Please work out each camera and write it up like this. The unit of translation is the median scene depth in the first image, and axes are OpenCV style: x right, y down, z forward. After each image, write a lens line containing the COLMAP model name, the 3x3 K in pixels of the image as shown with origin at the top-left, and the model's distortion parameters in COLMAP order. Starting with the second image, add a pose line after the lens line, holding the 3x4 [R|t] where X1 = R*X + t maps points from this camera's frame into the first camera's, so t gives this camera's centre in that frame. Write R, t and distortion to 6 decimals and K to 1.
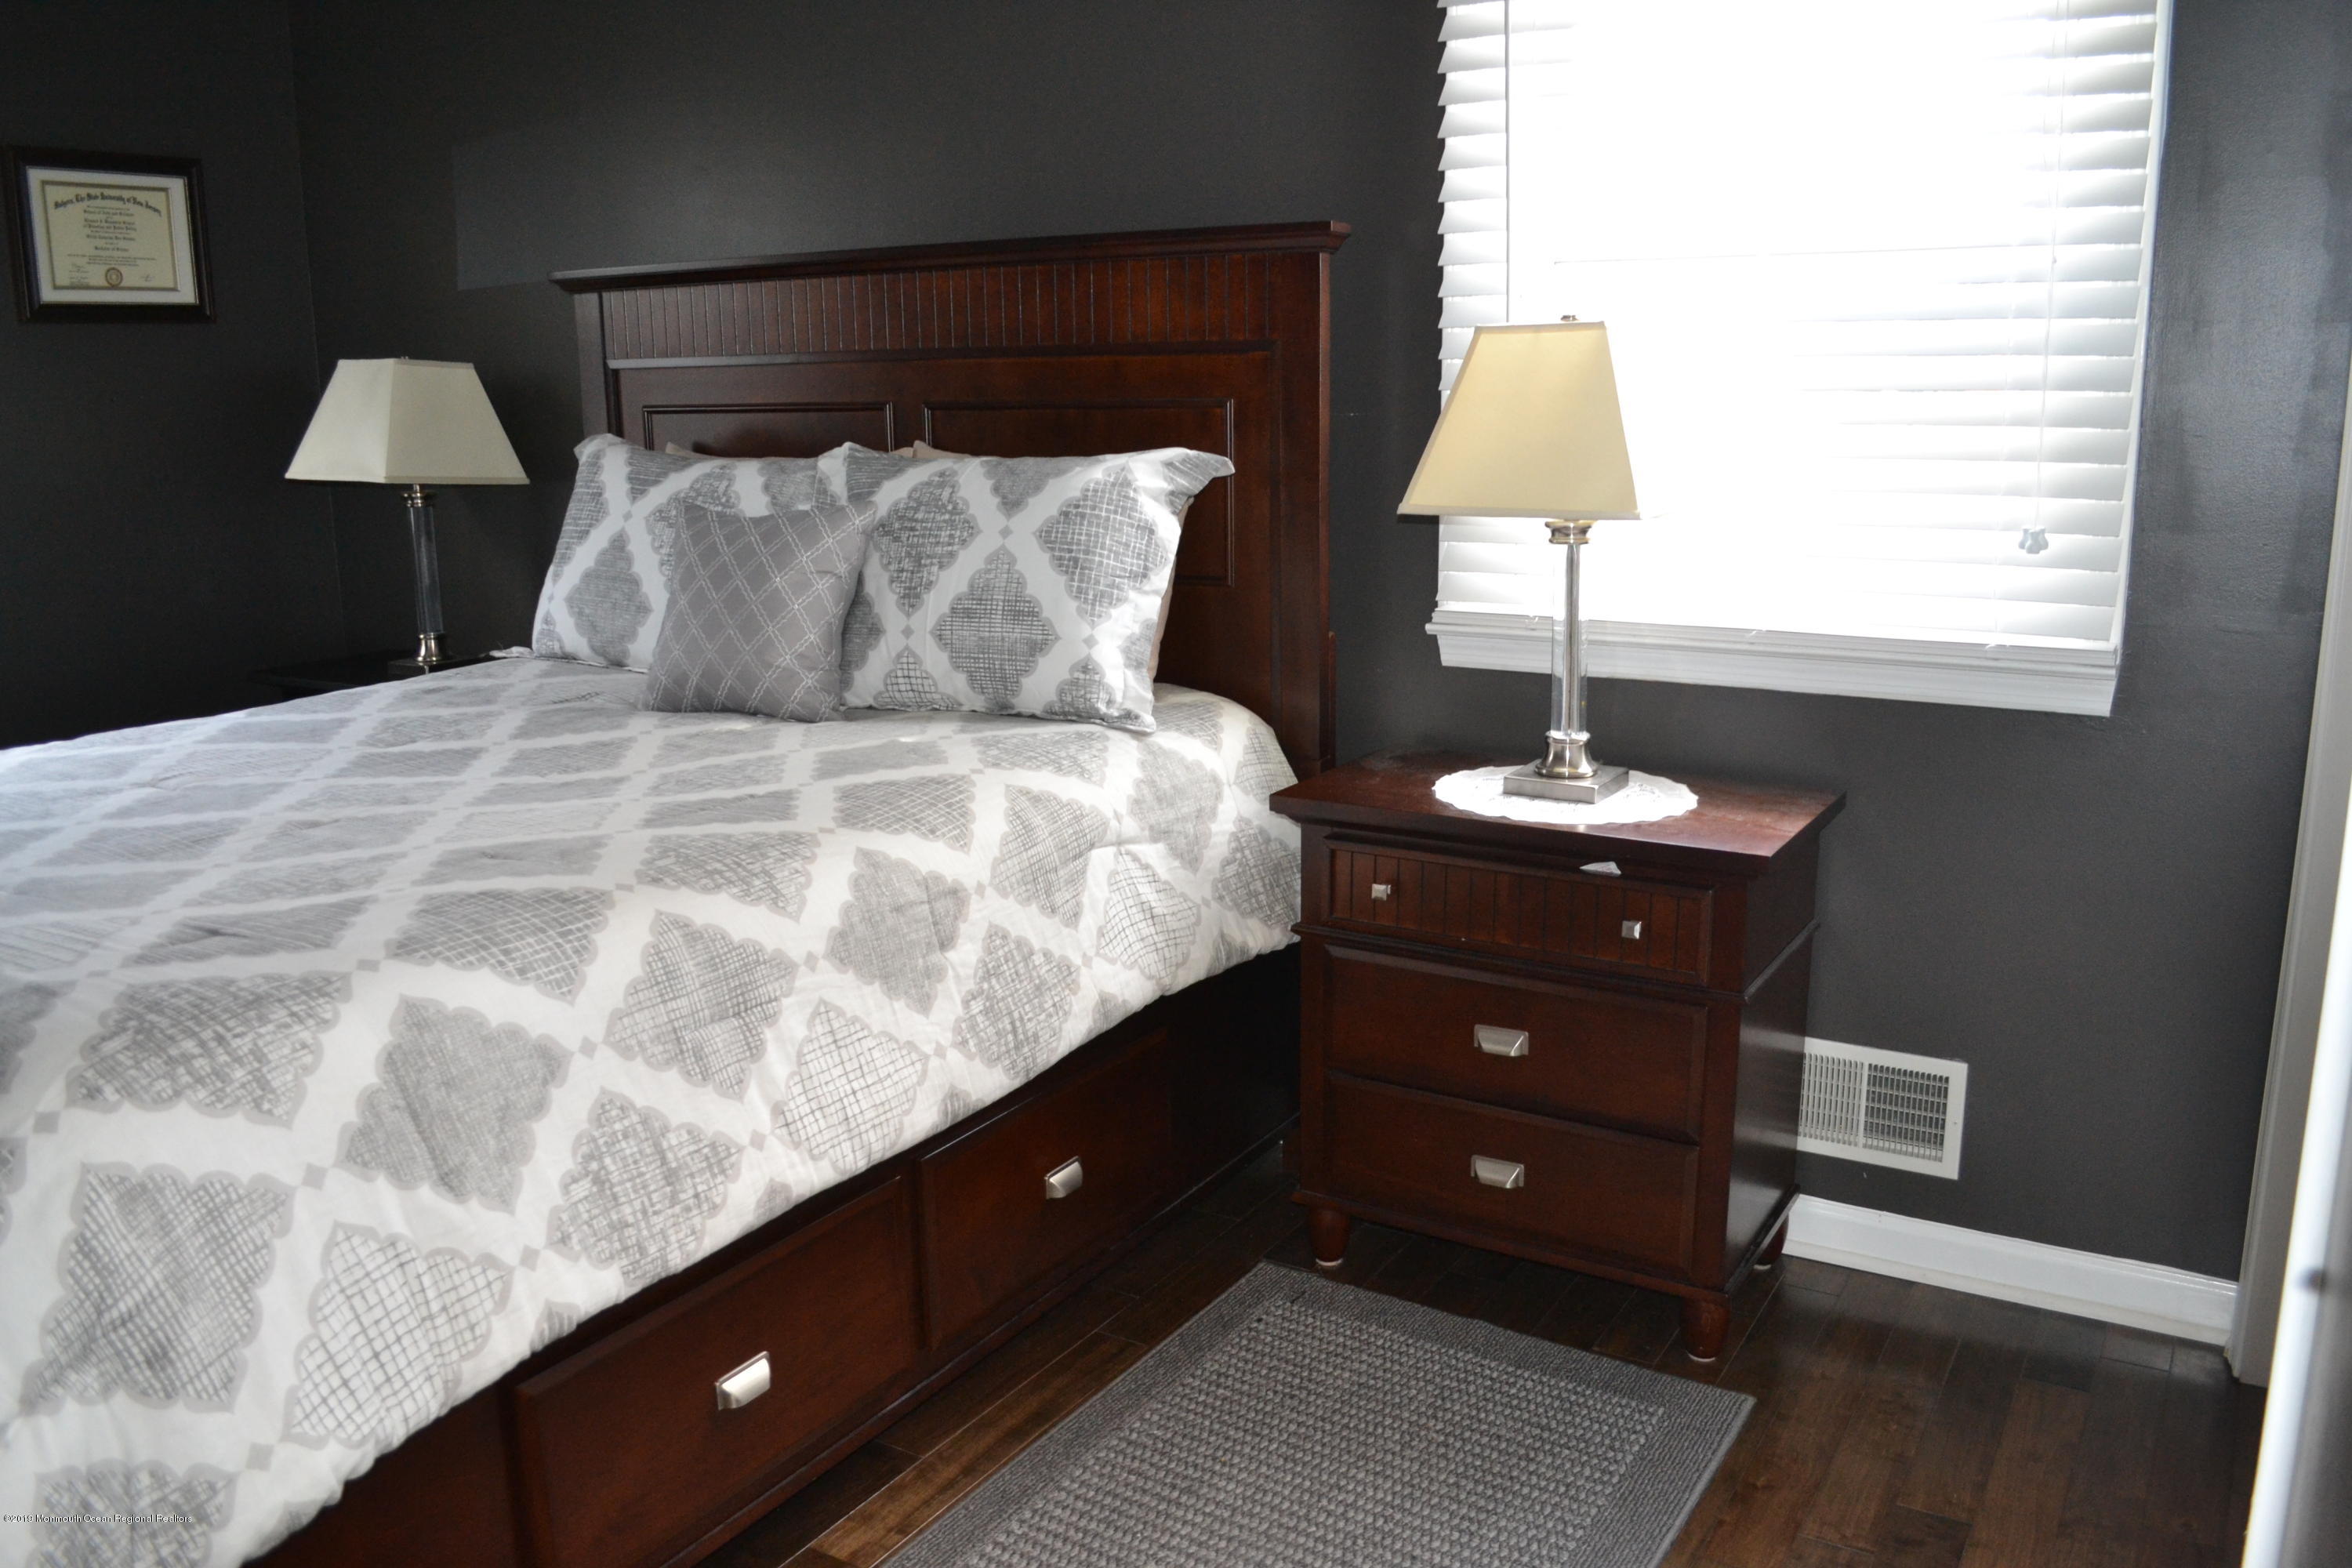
lens RADIAL K [[1860.5, 0, 1176.0], [0, 1860.5, 784.0], [0, 0, 1]] dist [-0.079027, 0.011090]
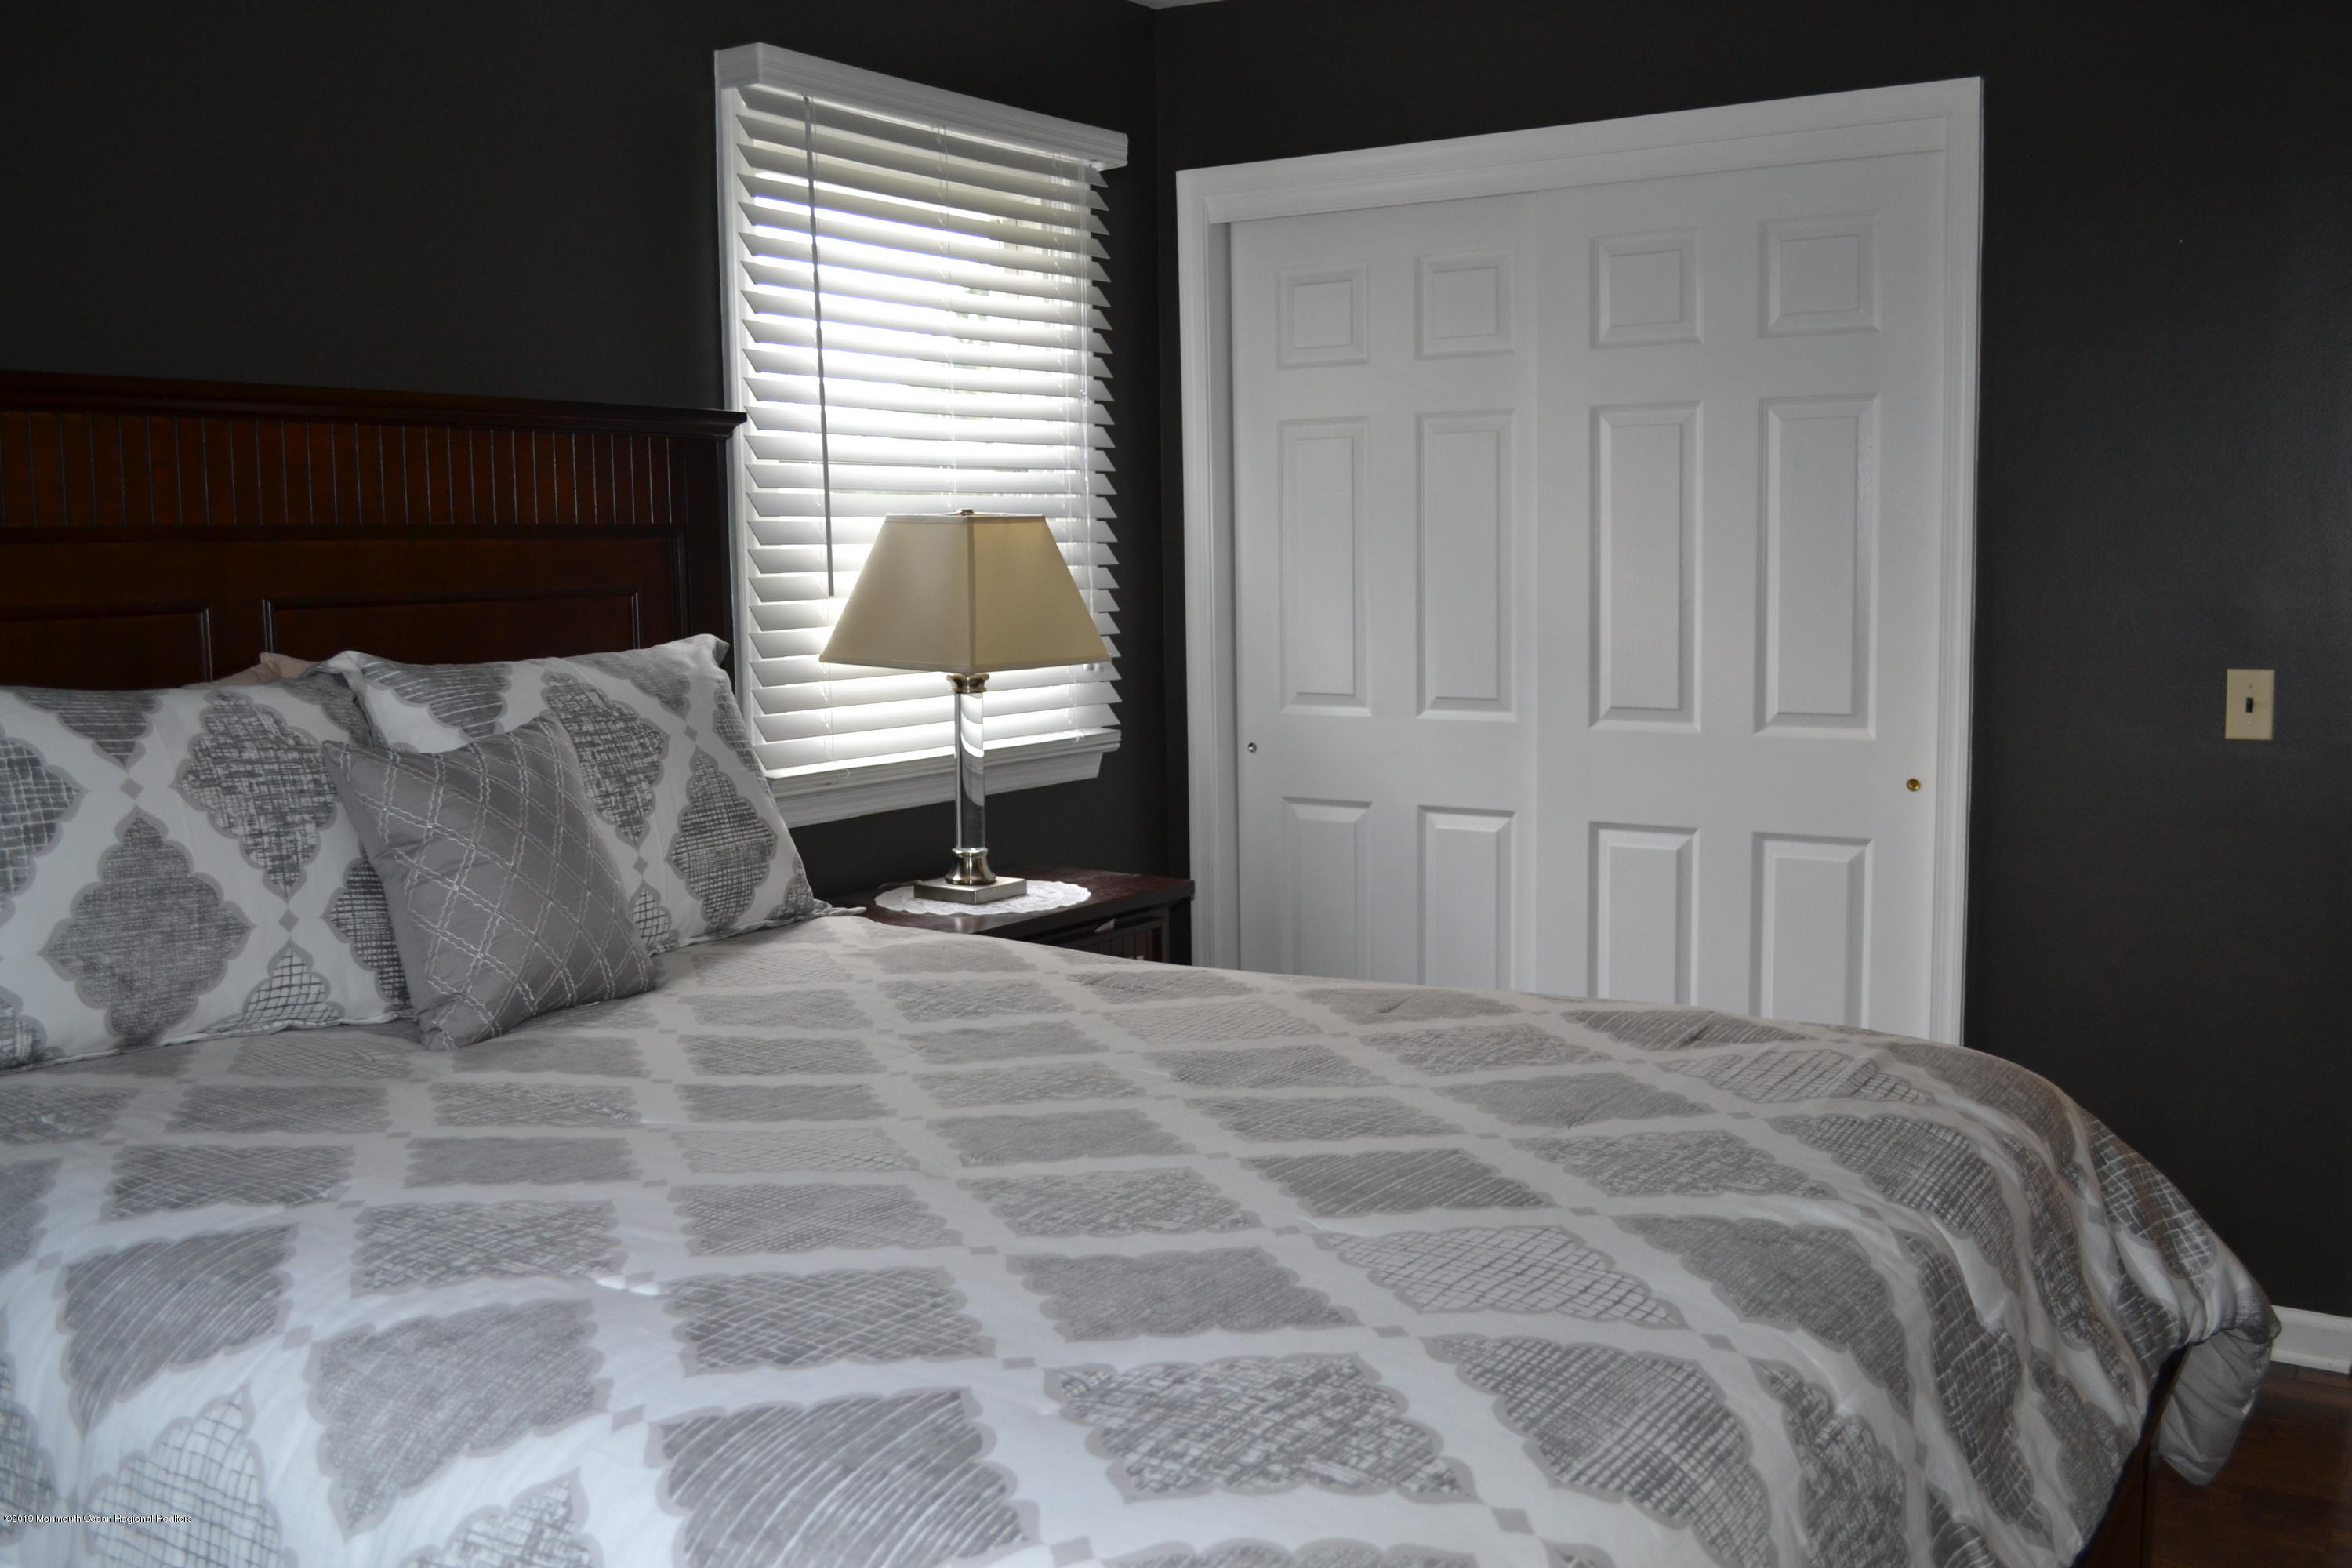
lens RADIAL K [[2092.8, 0, 1176.0], [0, 2092.8, 784.0], [0, 0, 1]] dist [-0.135826, 0.000539]
pose [[0.048083, -0.100384, 0.993786, -1.212317], [0.221608, 0.971213, 0.087382, -0.168556], [-0.973950, 0.216029, 0.068945, 0.817140]]
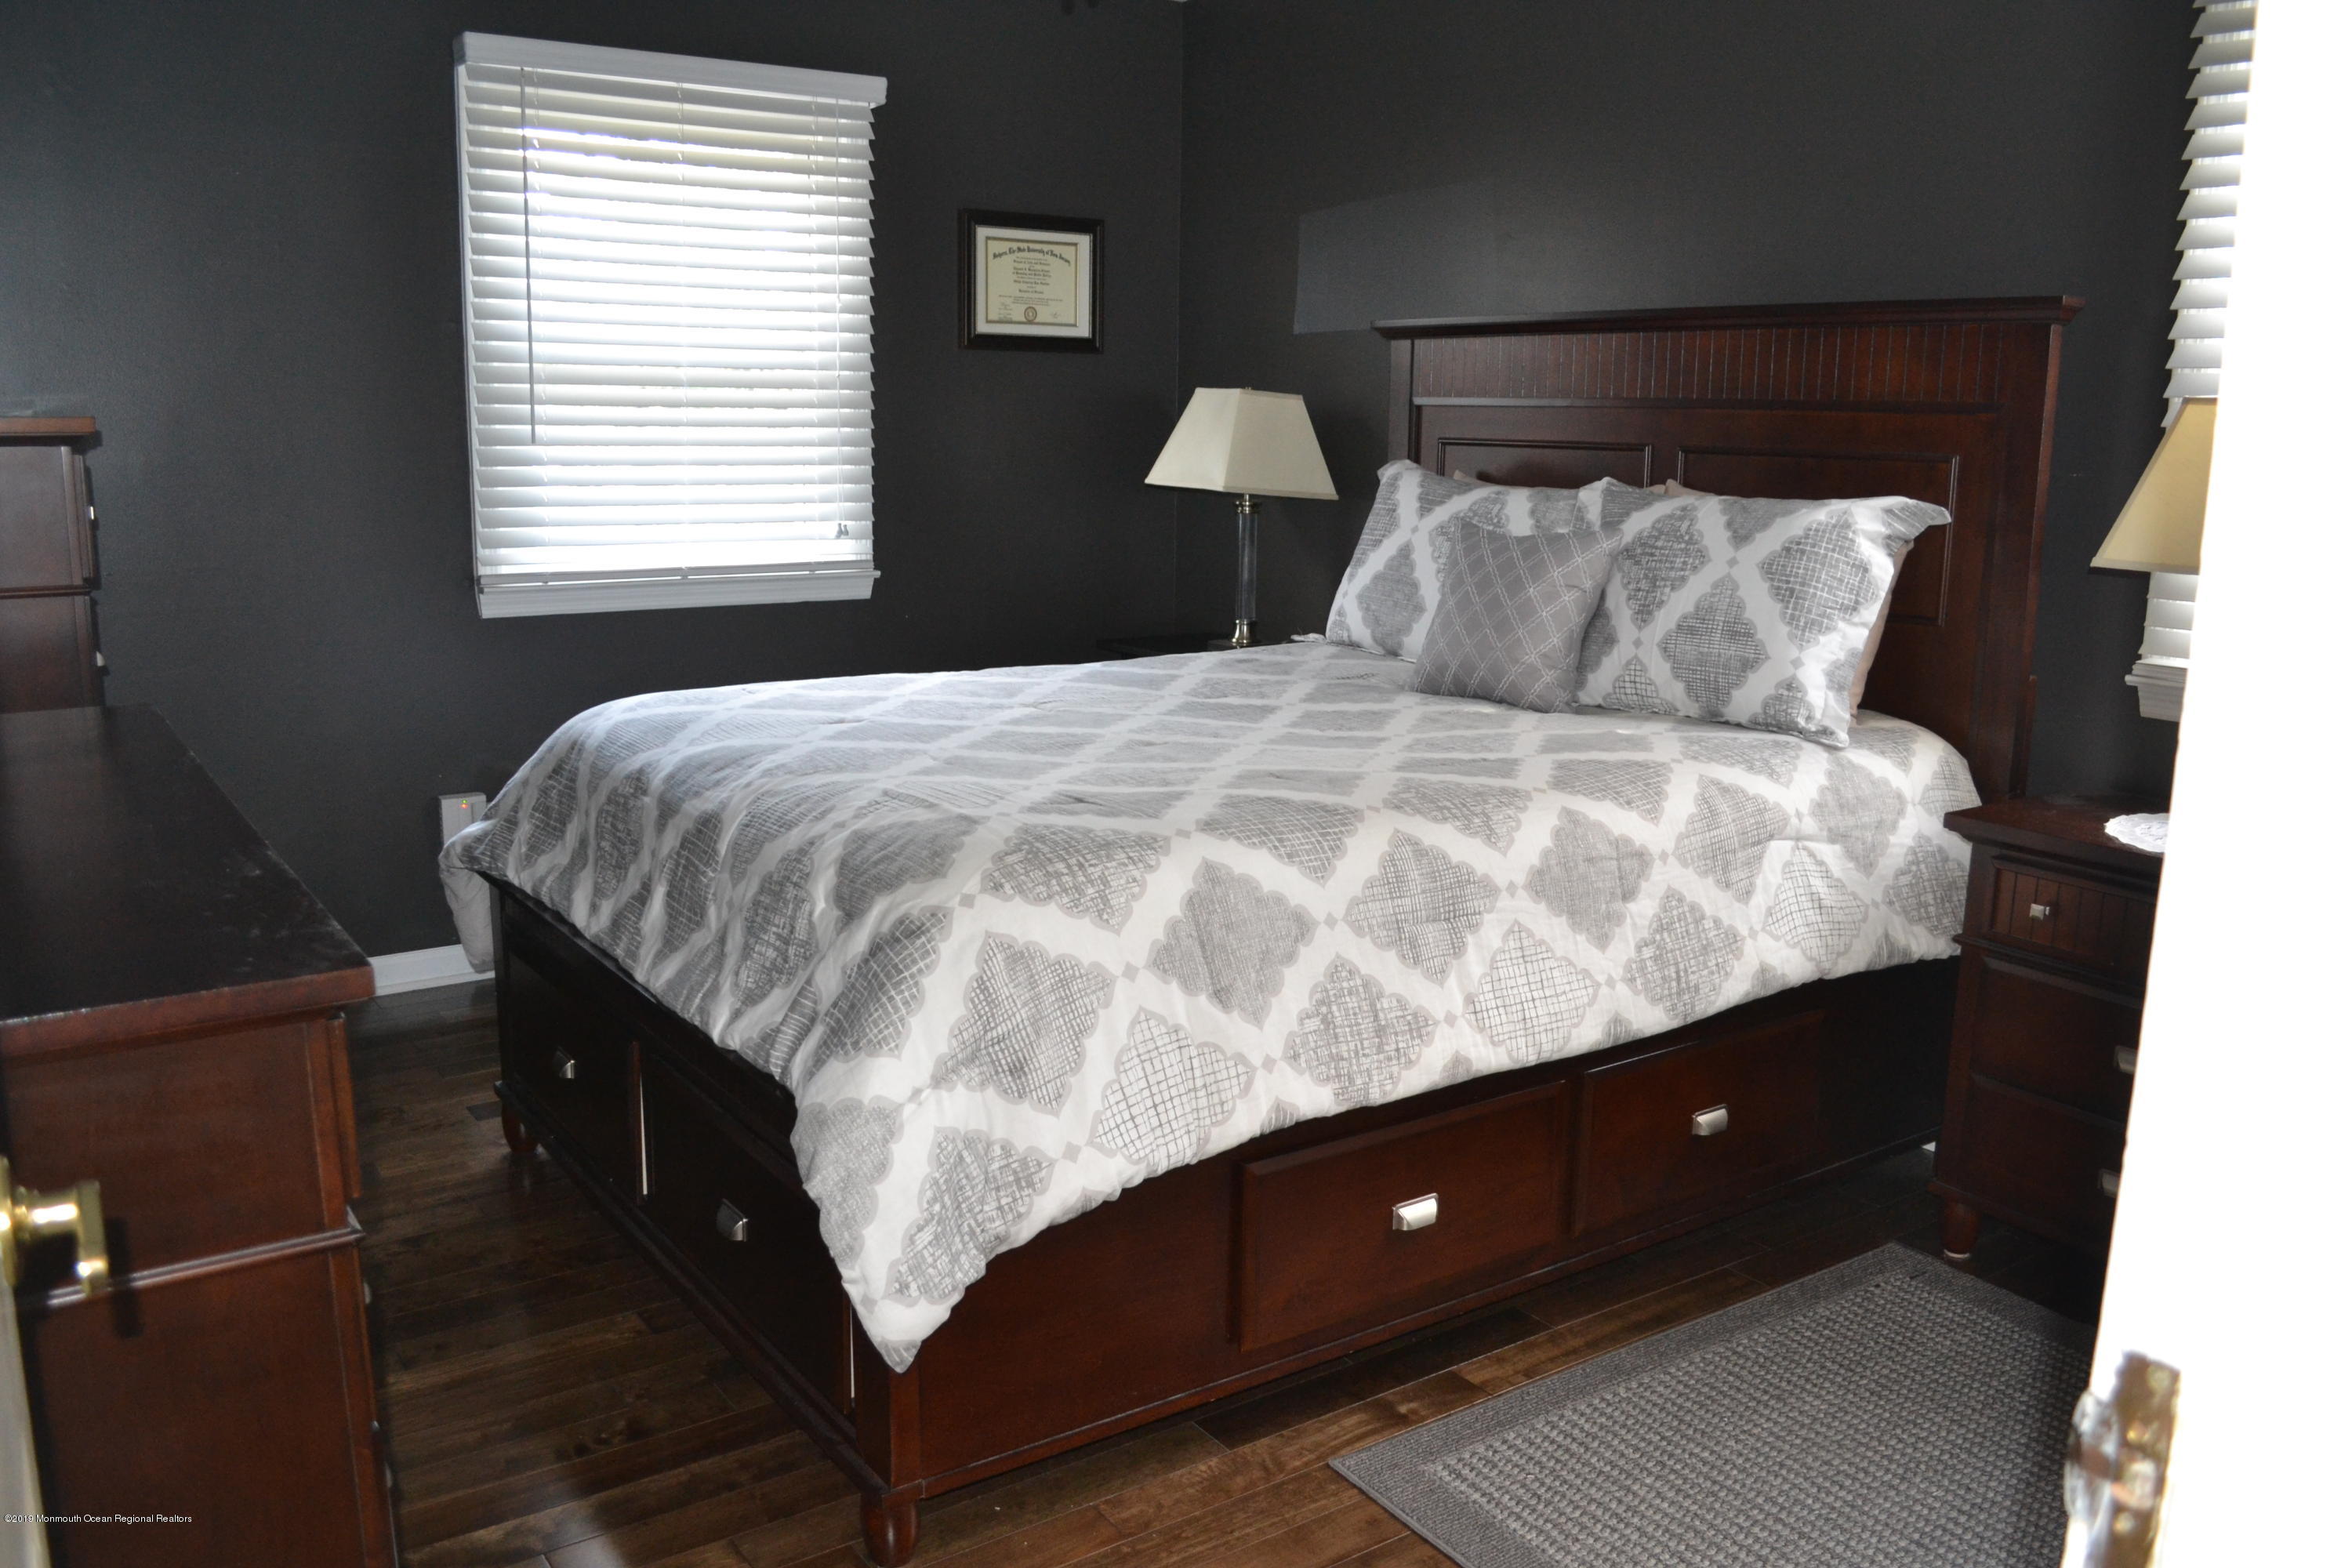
lens RADIAL K [[1876.4, 0, 1169.7], [0, 1876.4, 783.4], [0, 0, 1]] dist [-0.078100, 0.007170]
pose [[0.910398, 0.106603, -0.399764, 0.074062], [-0.115721, 0.993281, 0.001338, 0.043081], [0.397221, 0.045042, 0.916617, -0.203257]]
